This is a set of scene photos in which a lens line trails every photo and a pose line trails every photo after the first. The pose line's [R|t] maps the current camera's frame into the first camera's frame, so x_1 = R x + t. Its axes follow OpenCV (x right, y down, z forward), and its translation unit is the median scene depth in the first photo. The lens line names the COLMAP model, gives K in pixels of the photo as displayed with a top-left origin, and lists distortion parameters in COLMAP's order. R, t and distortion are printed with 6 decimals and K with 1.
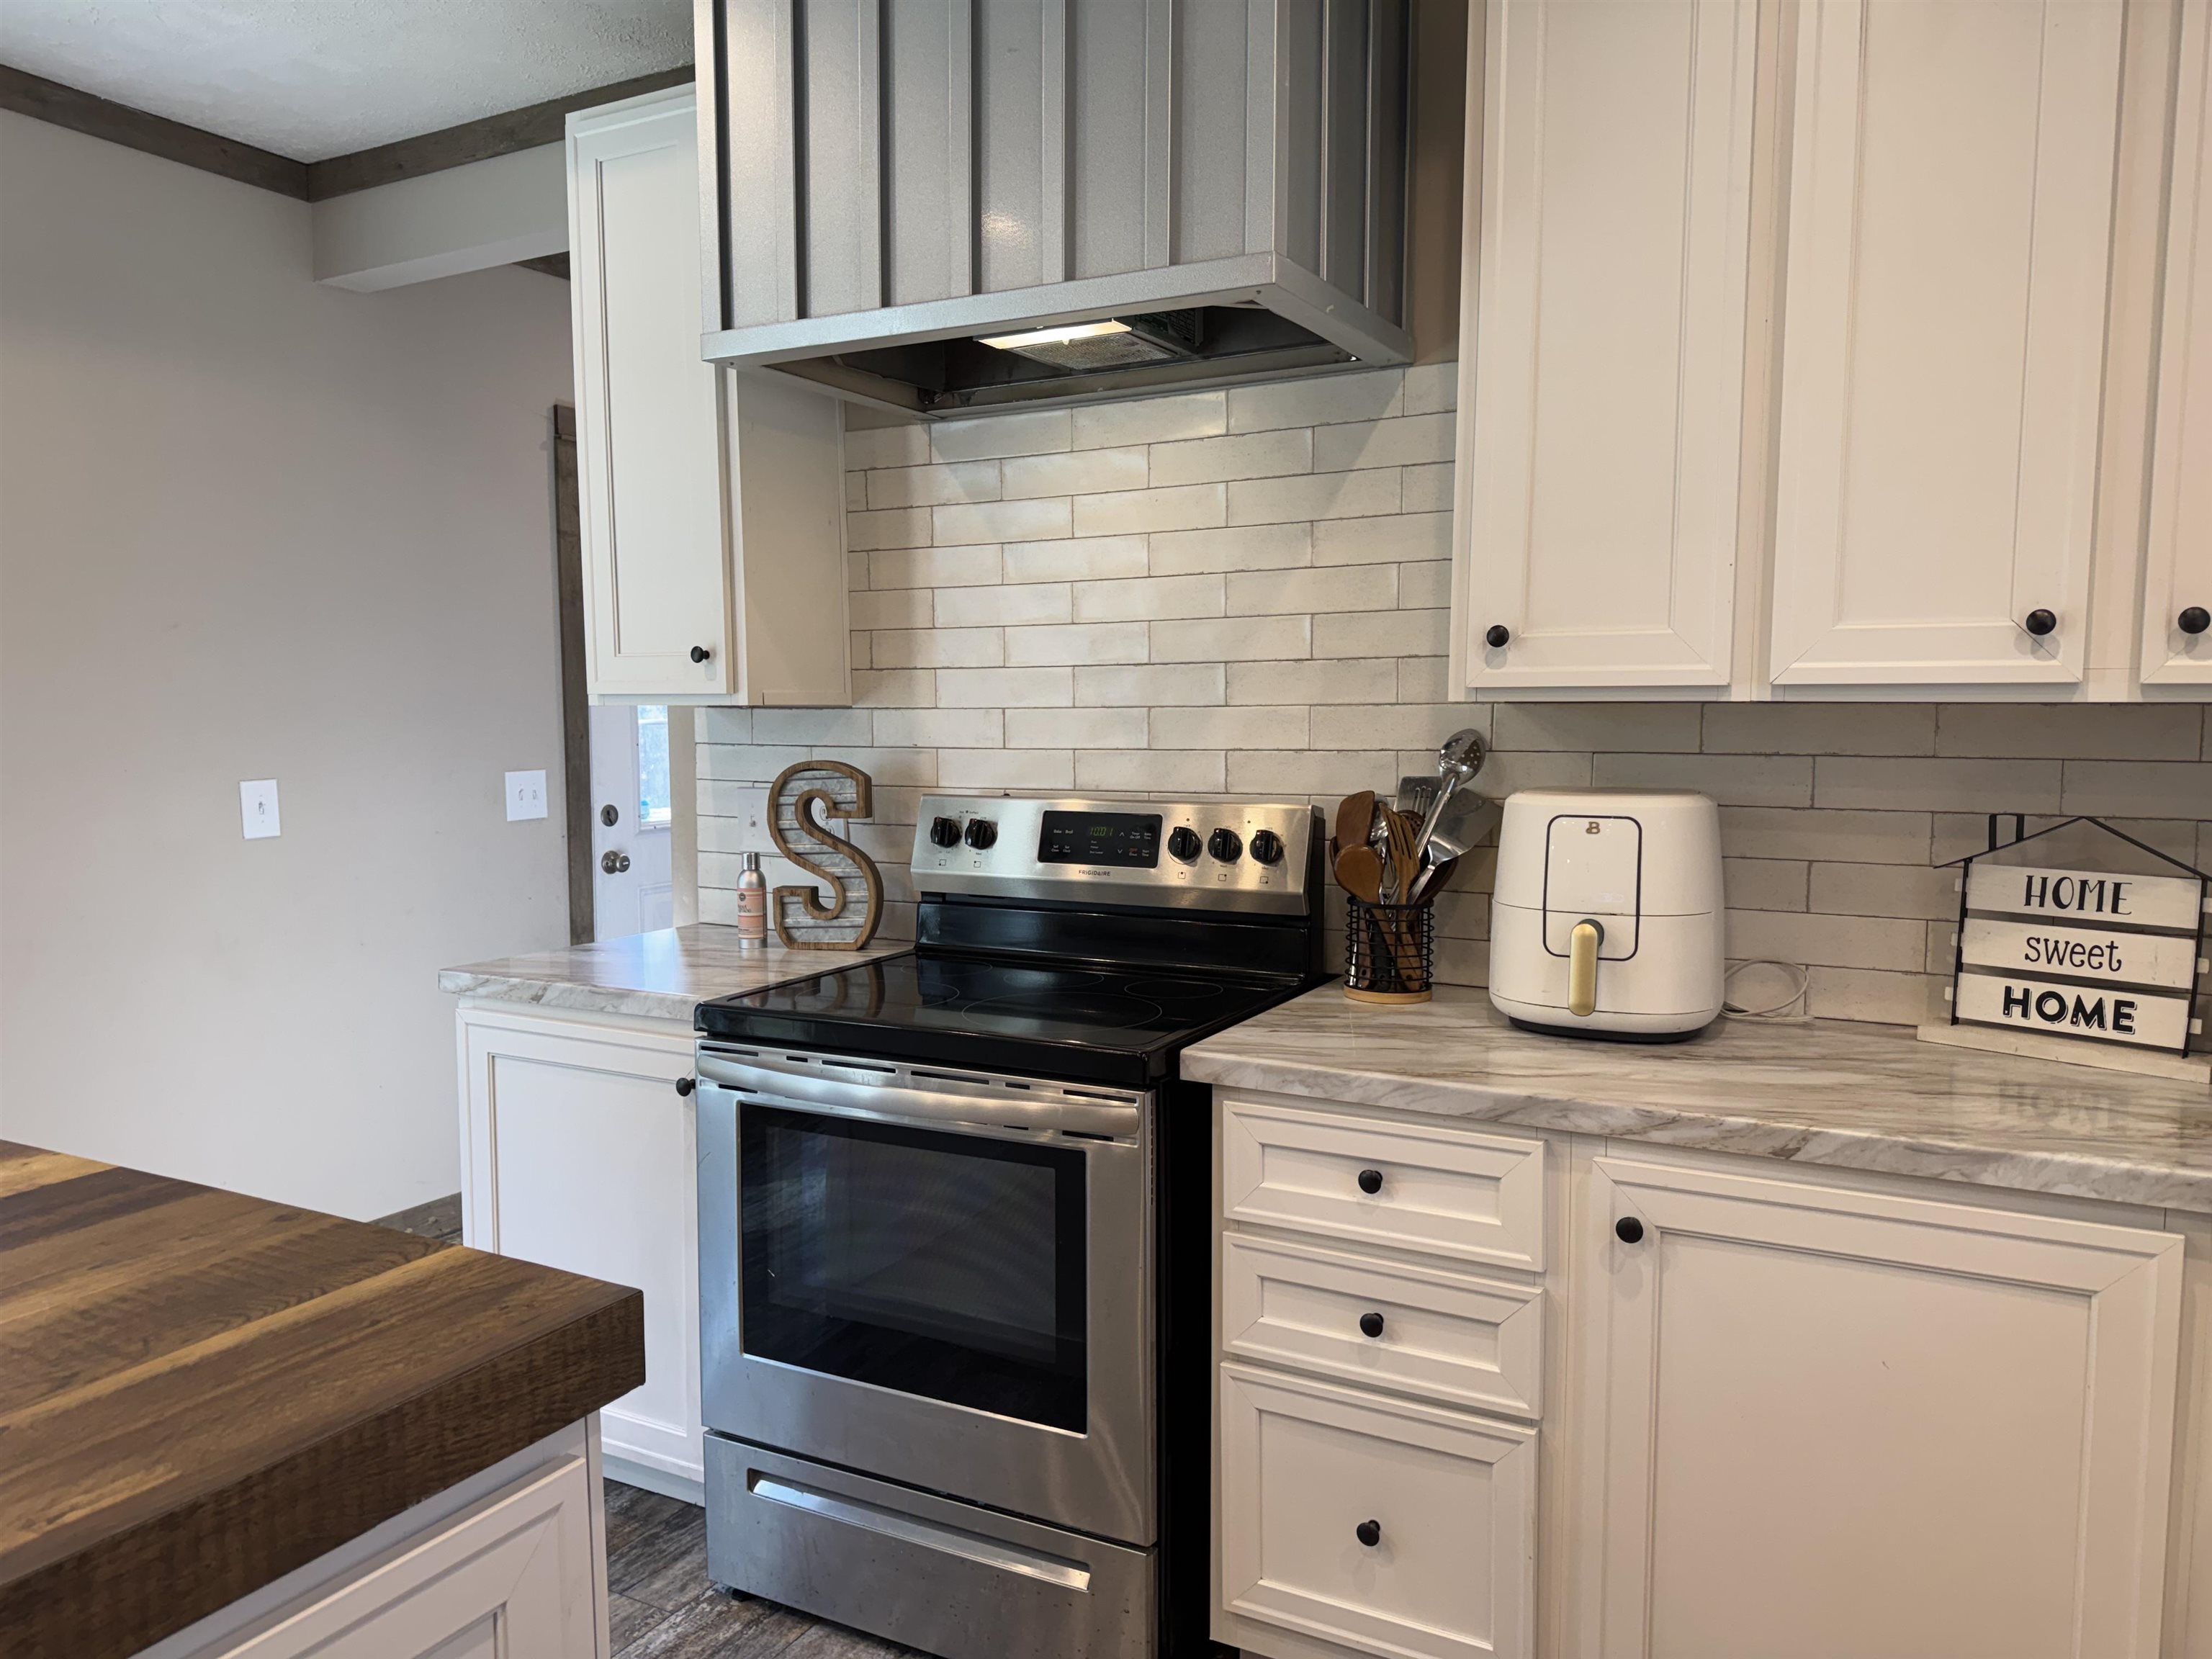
lens RADIAL K [[1541.8, 0, 1109.0], [0, 1541.8, 830.8], [0, 0, 1]] dist [0.074599, -0.099119]
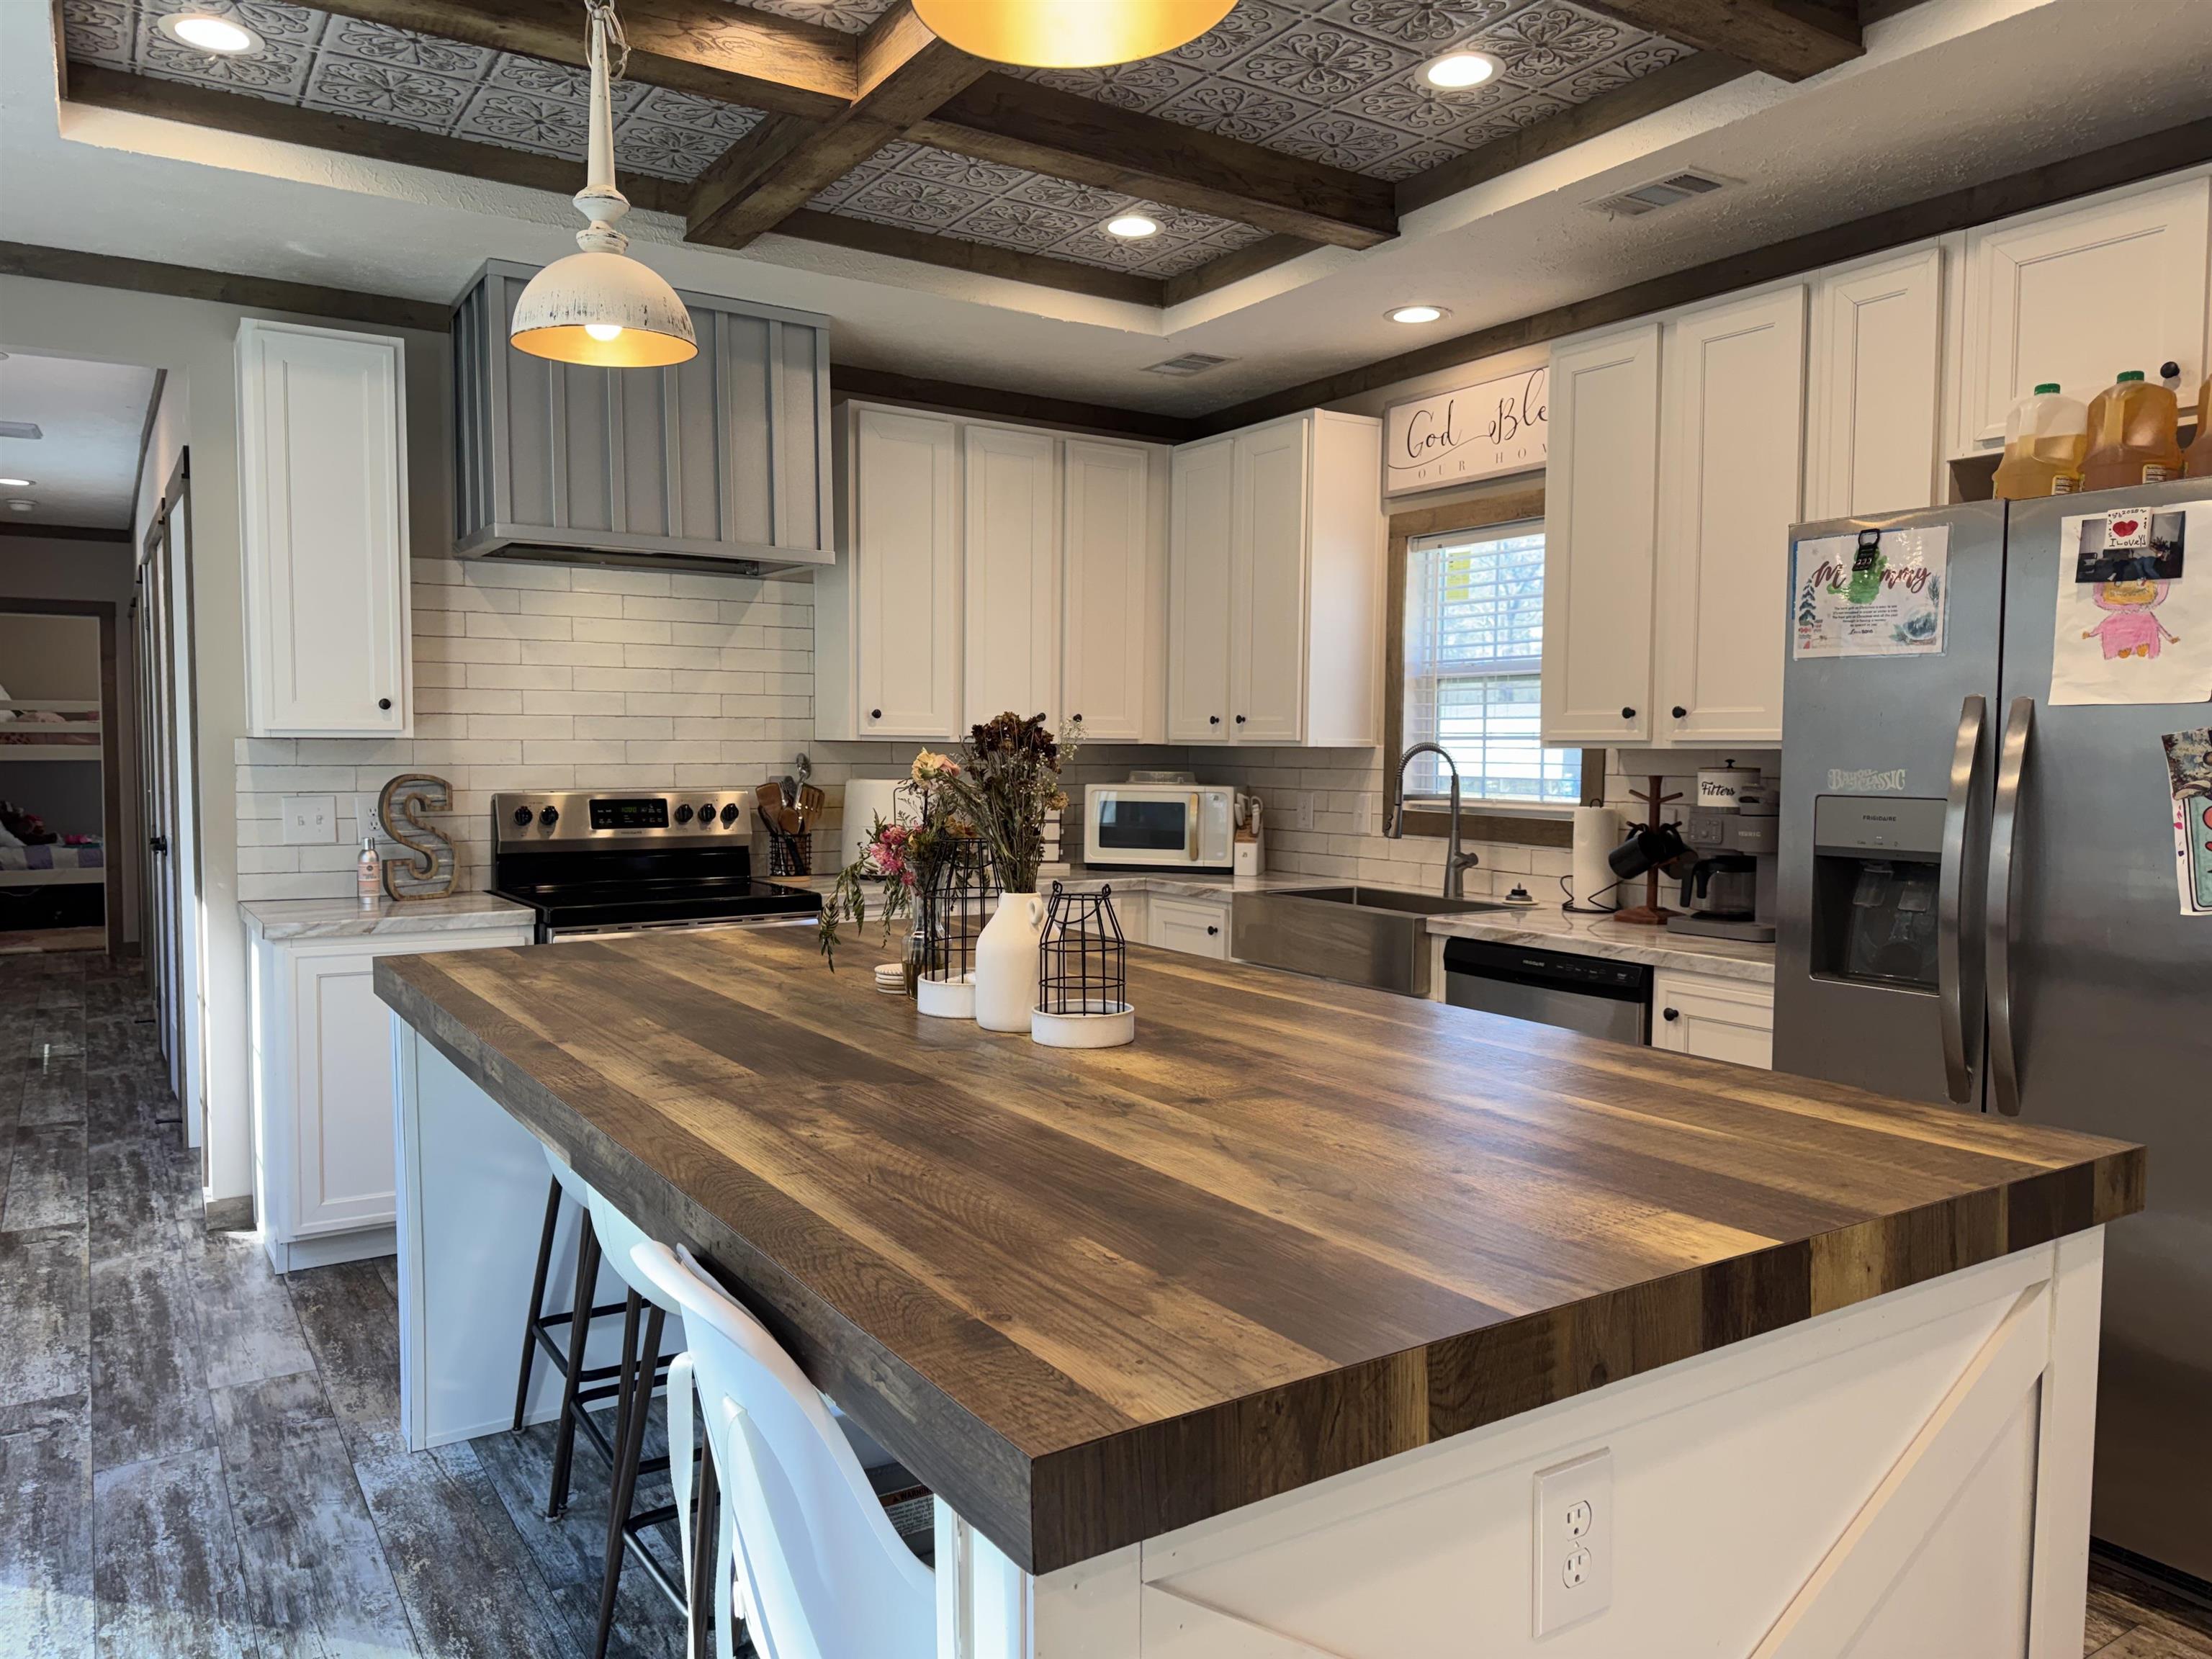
lens RADIAL K [[1531.0, 0, 1099.6], [0, 1531.0, 832.9], [0, 0, 1]] dist [0.055912, -0.062994]
pose [[0.486230, -0.046435, 0.872596, -1.682818], [0.063492, 0.997825, 0.017720, 0.038863], [-0.871521, 0.046787, 0.488121, -0.454179]]
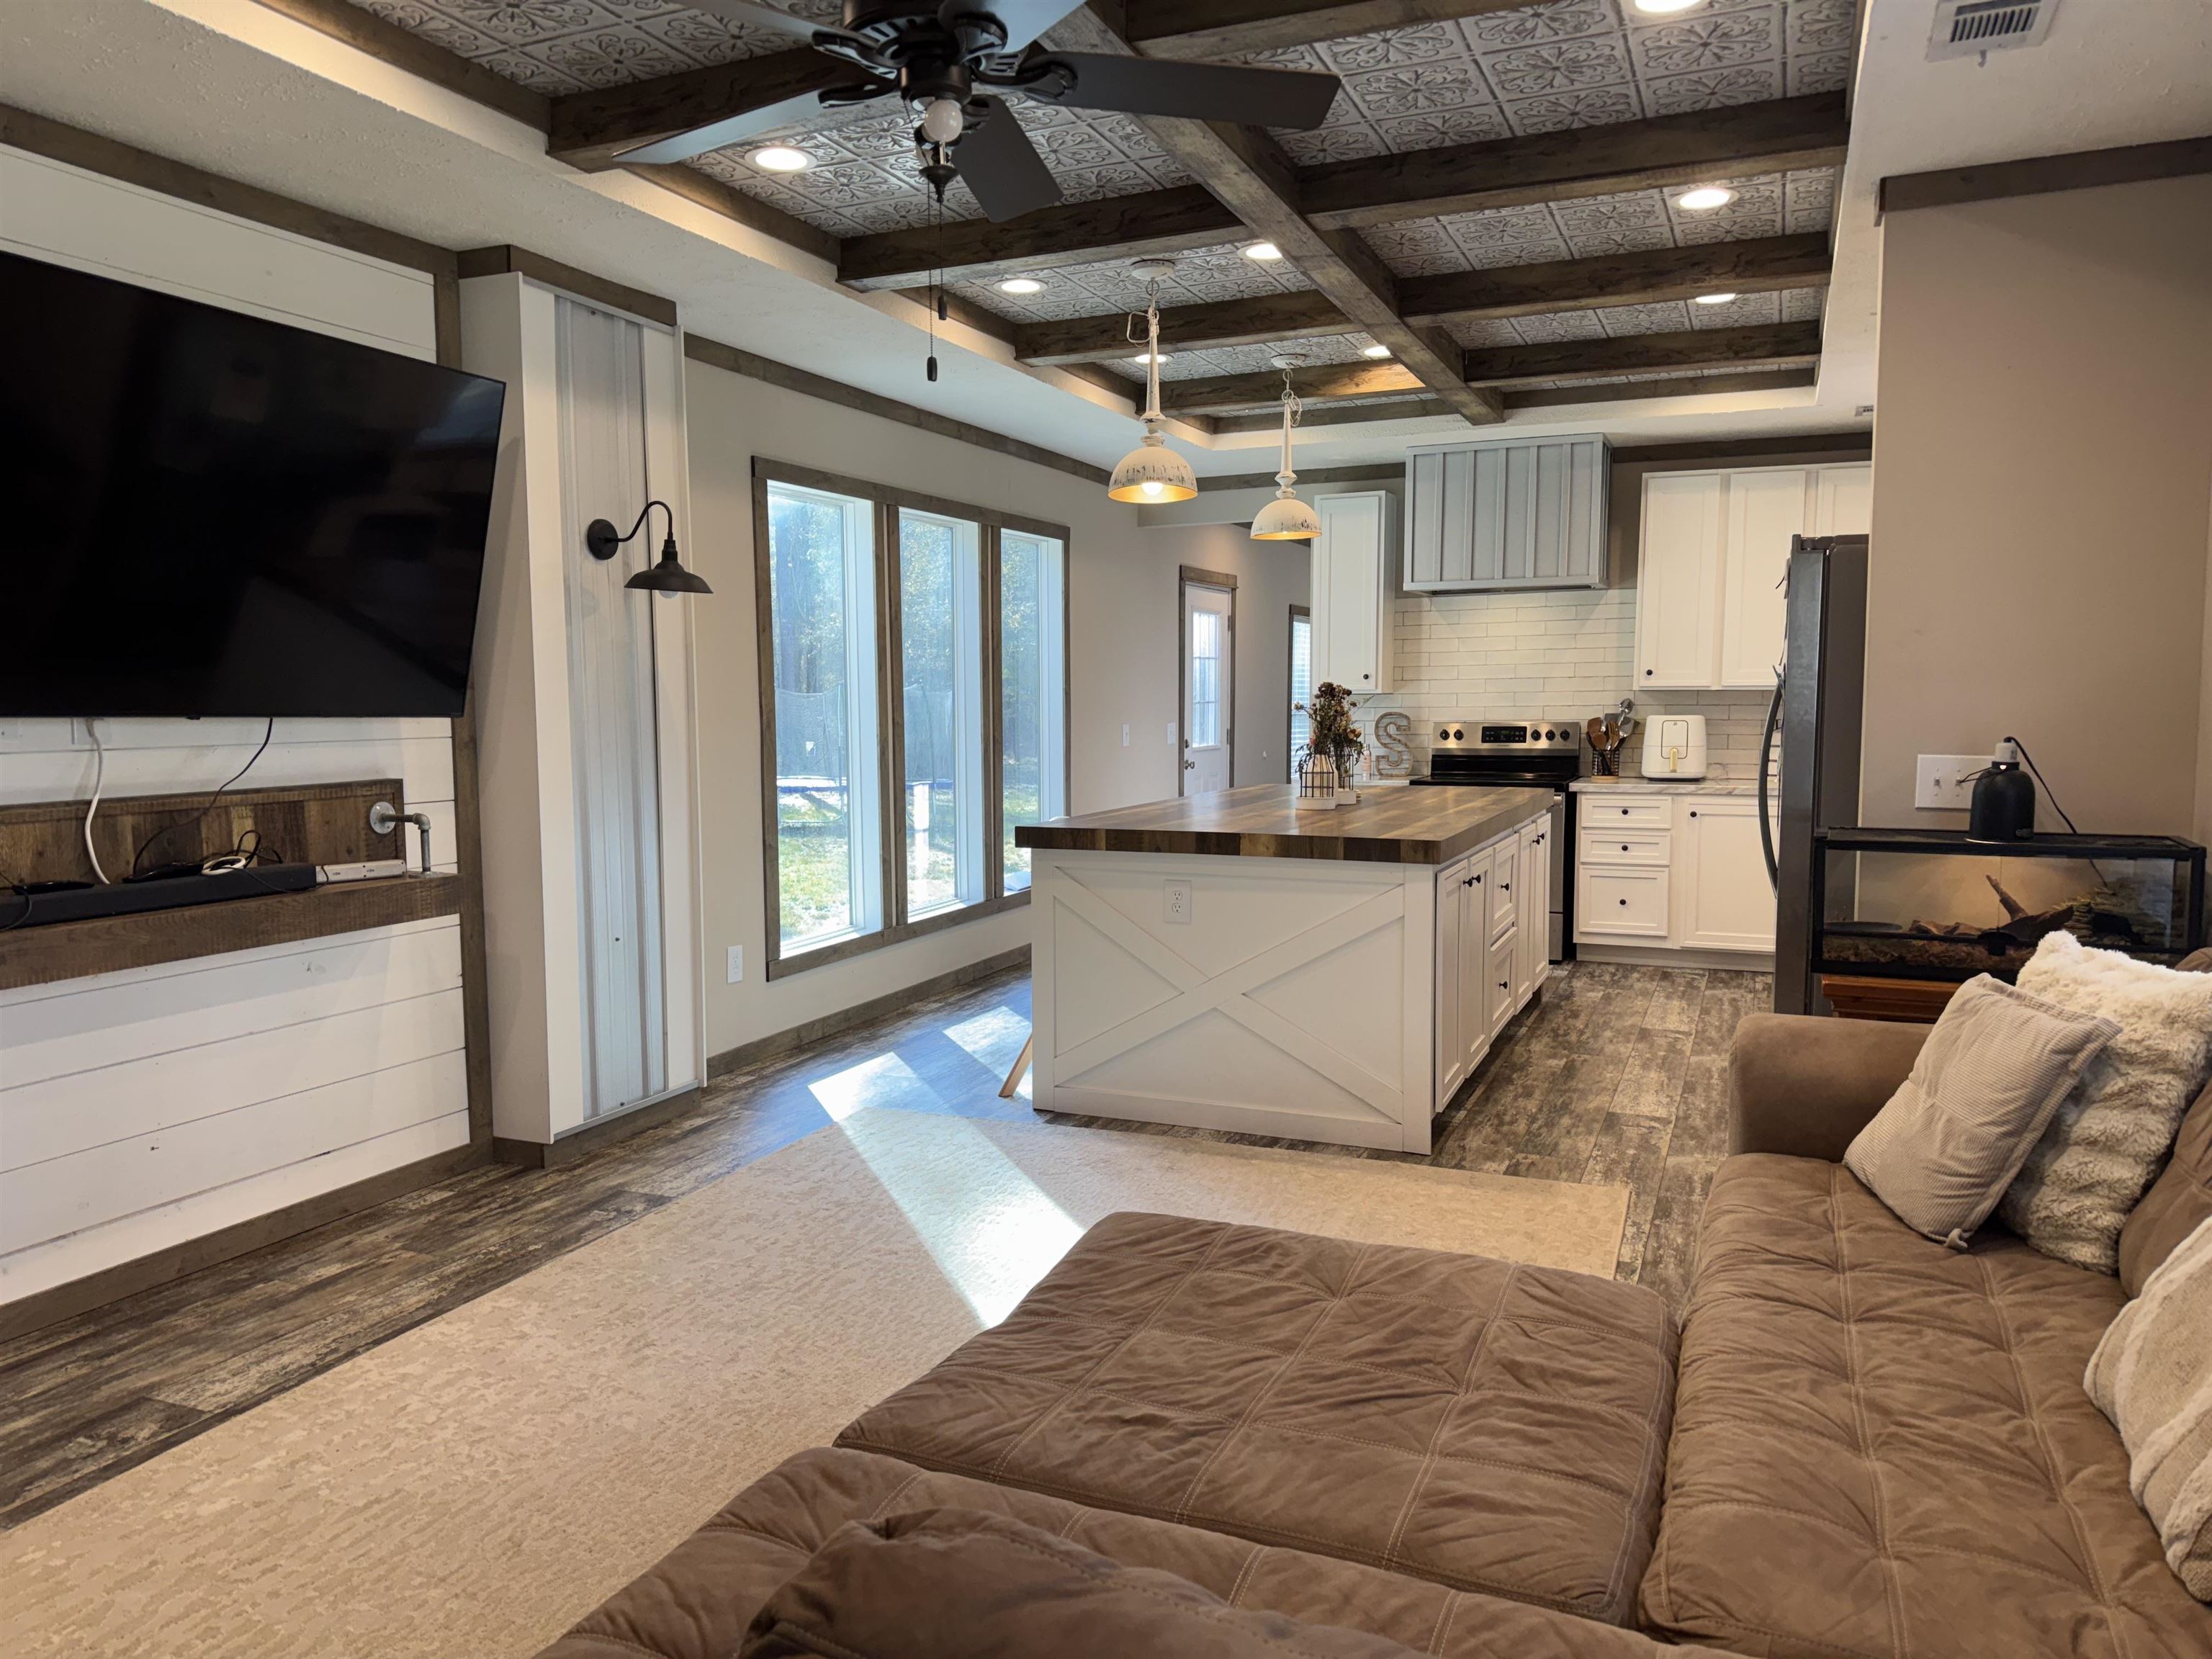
lens RADIAL K [[1520.7, 0, 1102.5], [0, 1520.7, 833.3], [0, 0, 1]] dist [0.042832, -0.045922]
pose [[0.997030, -0.010686, 0.076274, -1.362691], [0.009812, 0.999882, 0.011835, 0.206411], [-0.076391, -0.011051, 0.997017, -2.605103]]
